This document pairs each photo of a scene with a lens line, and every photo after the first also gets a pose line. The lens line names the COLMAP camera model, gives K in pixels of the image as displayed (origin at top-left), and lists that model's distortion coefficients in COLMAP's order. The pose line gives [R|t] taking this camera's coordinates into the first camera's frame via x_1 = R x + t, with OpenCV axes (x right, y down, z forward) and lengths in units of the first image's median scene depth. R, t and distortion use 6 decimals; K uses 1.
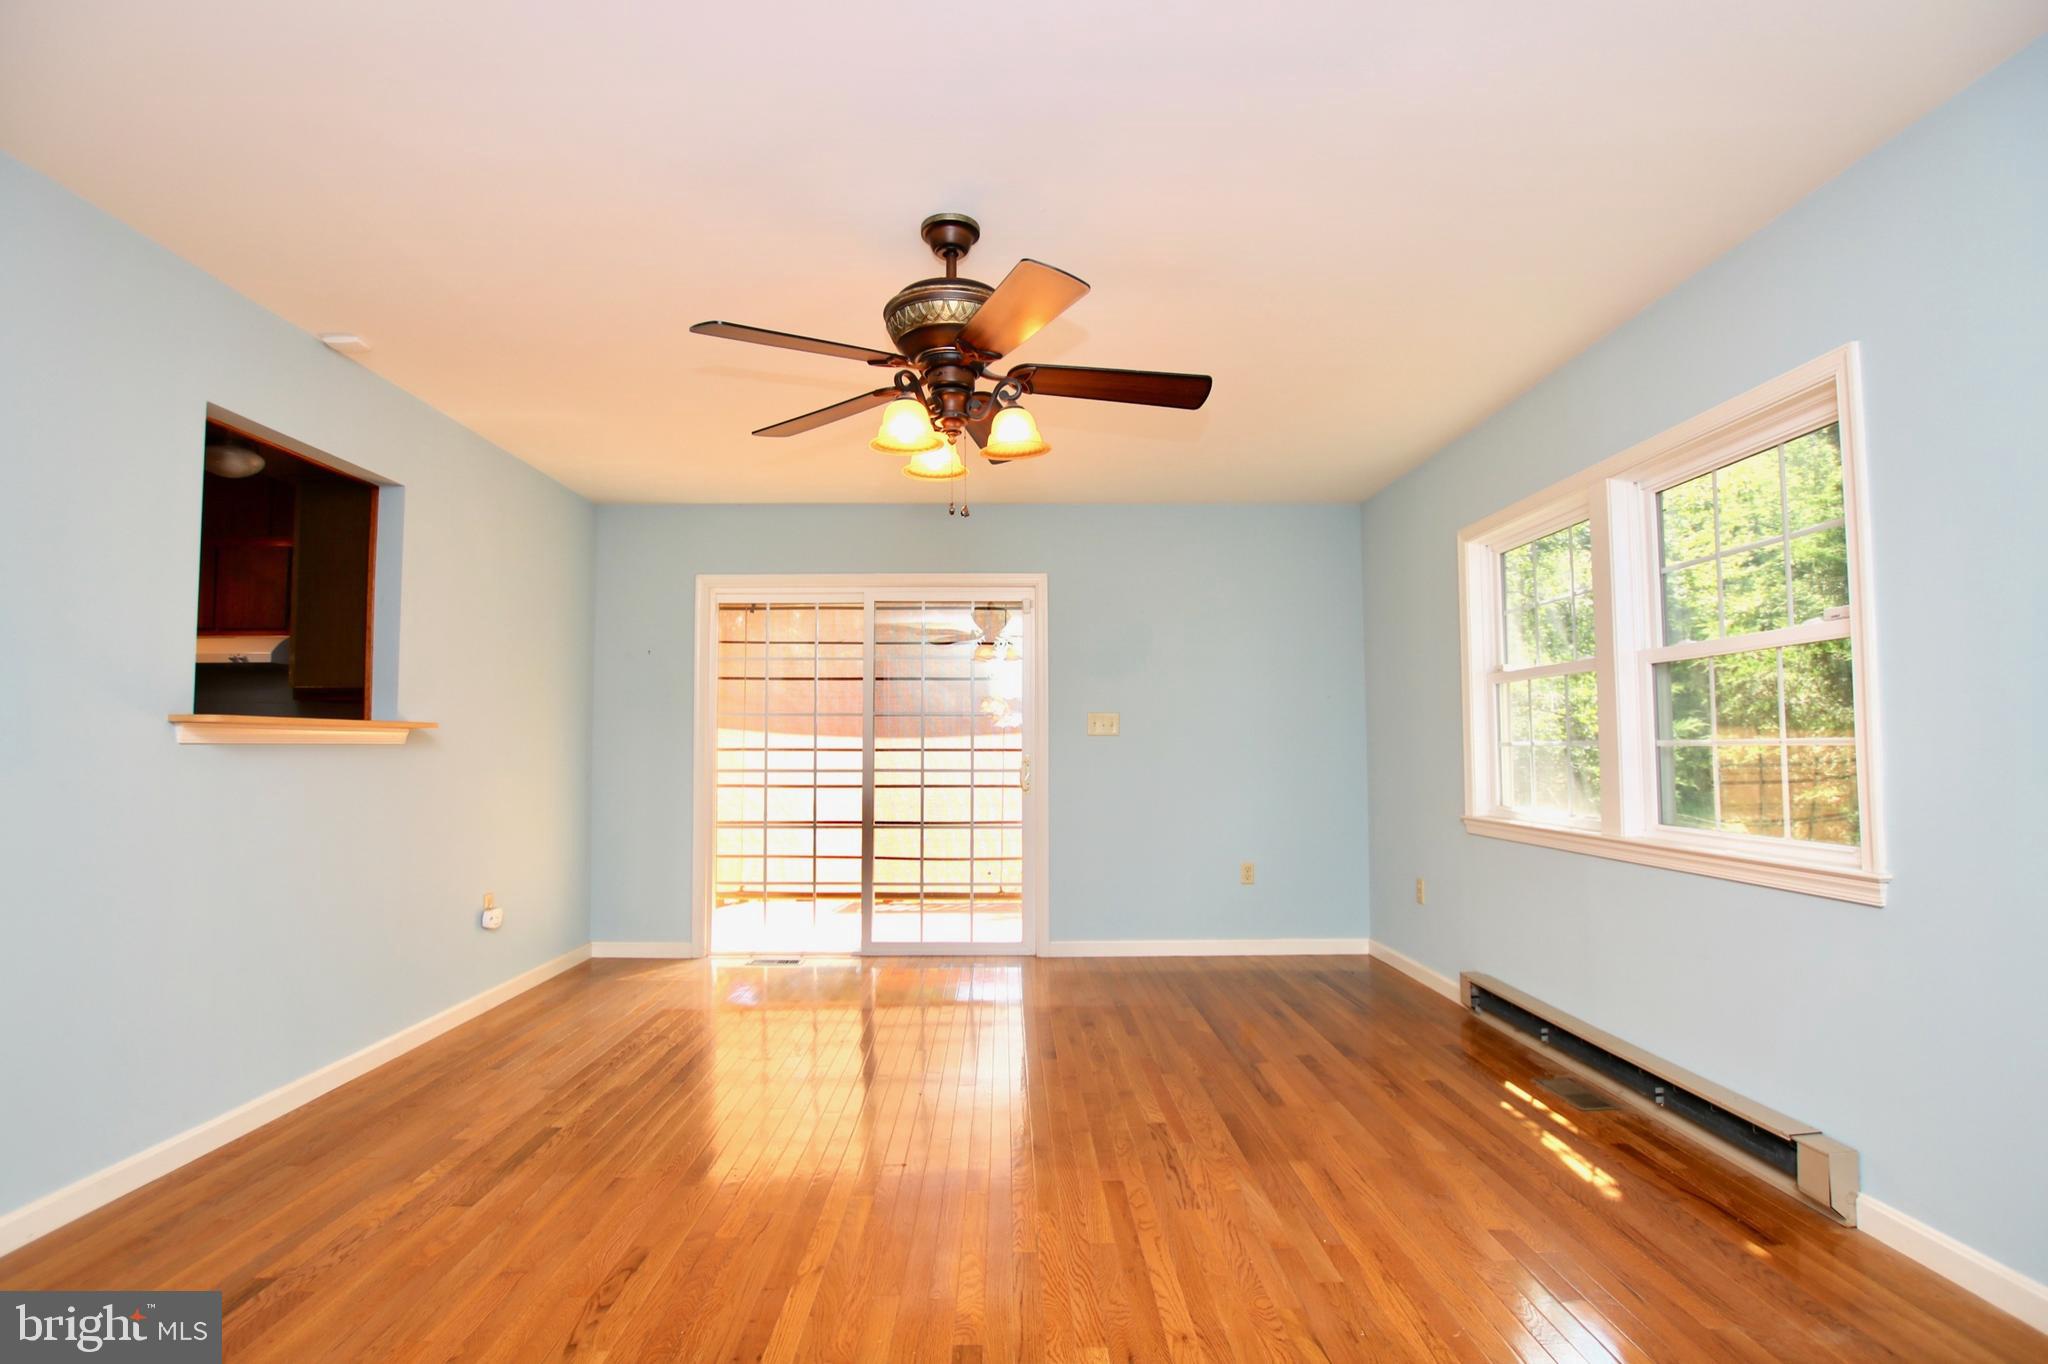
lens RADIAL K [[957.9, 0, 1006.7], [0, 957.9, 693.8], [0, 0, 1]] dist [-0.002321, -0.008303]
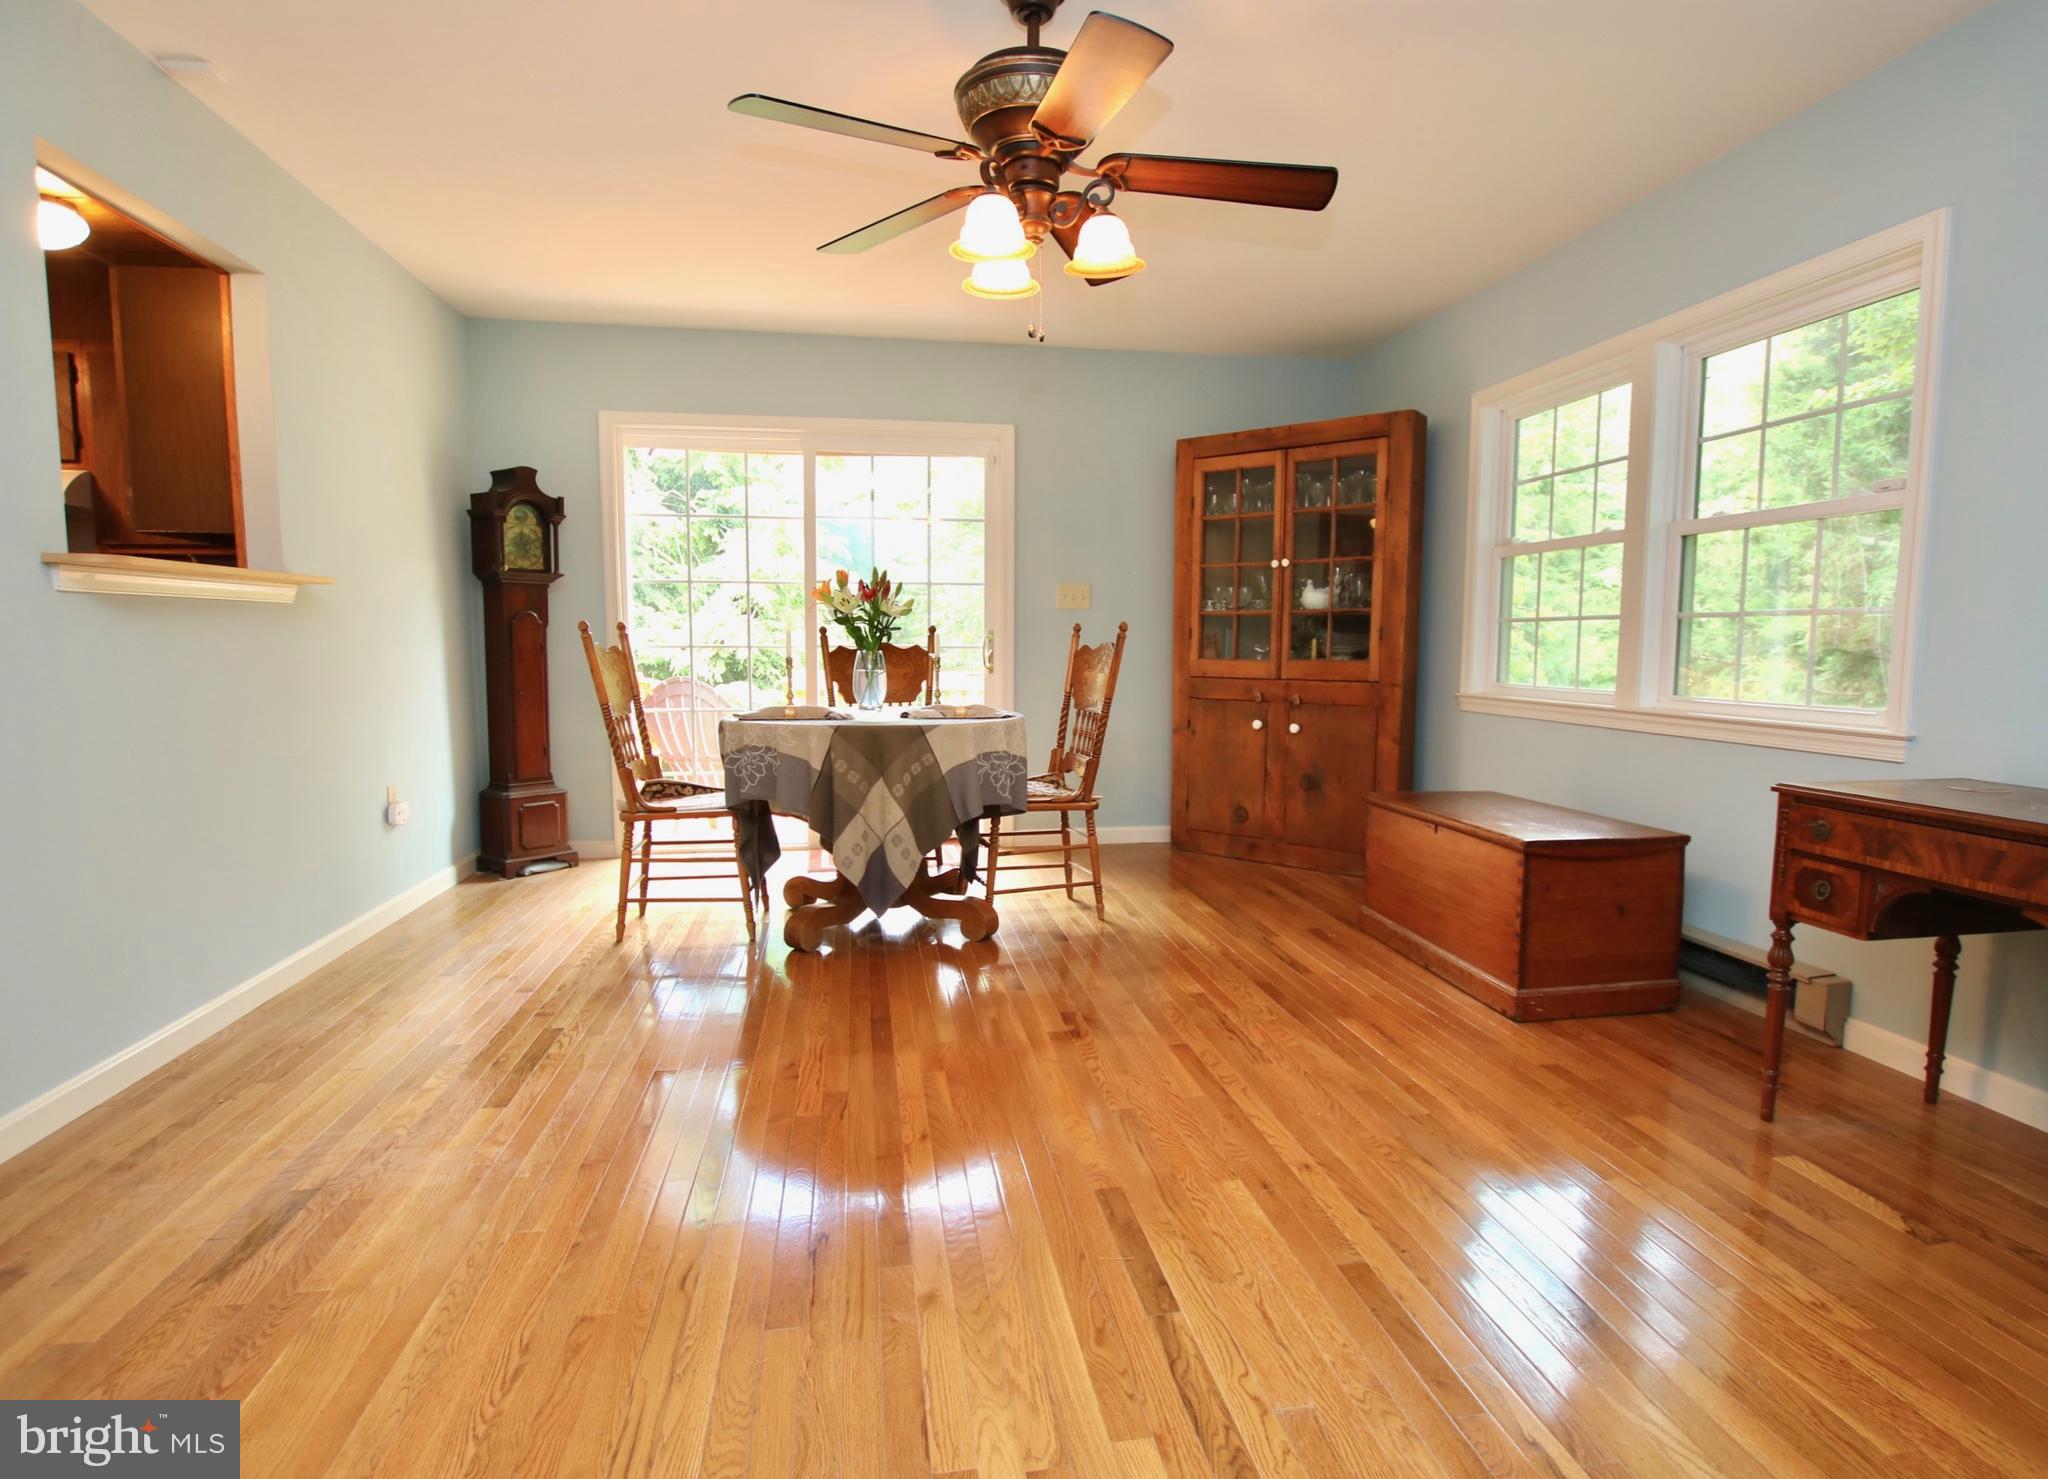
lens RADIAL K [[1066.5, 0, 1033.9], [0, 1066.5, 747.0], [0, 0, 1]] dist [-0.002843, -0.001183]
pose [[0.986958, -0.008349, 0.160763, -0.216970], [-0.016769, 0.987889, 0.154255, 0.033119], [-0.160104, -0.154939, 0.974864, -0.014220]]
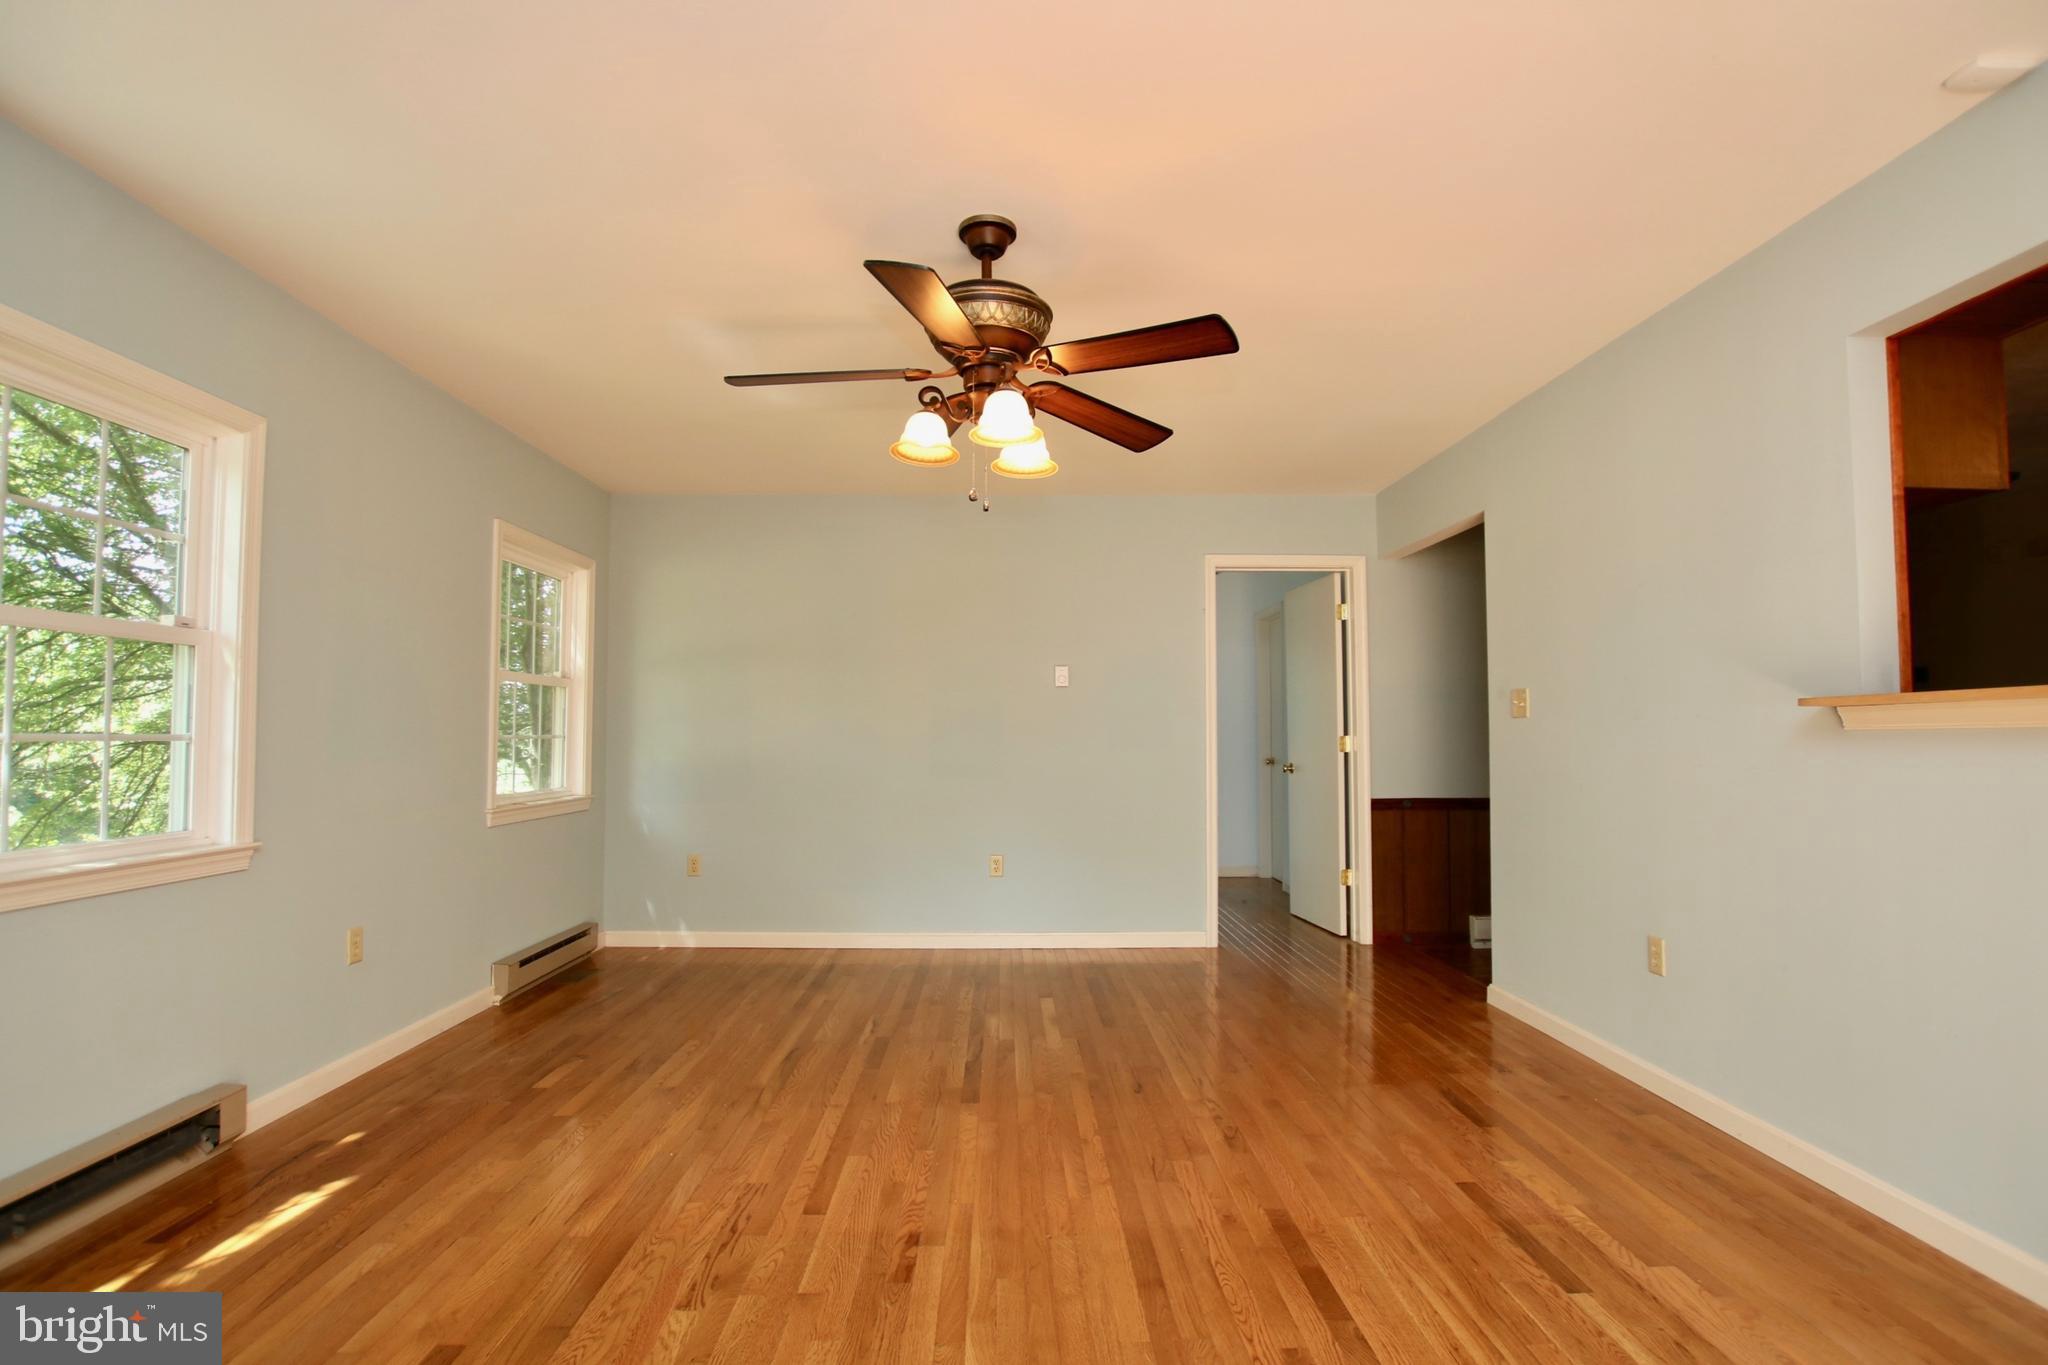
lens RADIAL K [[957.9, 0, 1006.7], [0, 957.9, 694.3], [0, 0, 1]] dist [-0.002321, -0.008303]
pose [[-0.999976, 0.005734, -0.003865, -0.074313], [0.006097, 0.994829, -0.101382, 0.110375], [0.003263, -0.101404, -0.994840, 1.985511]]
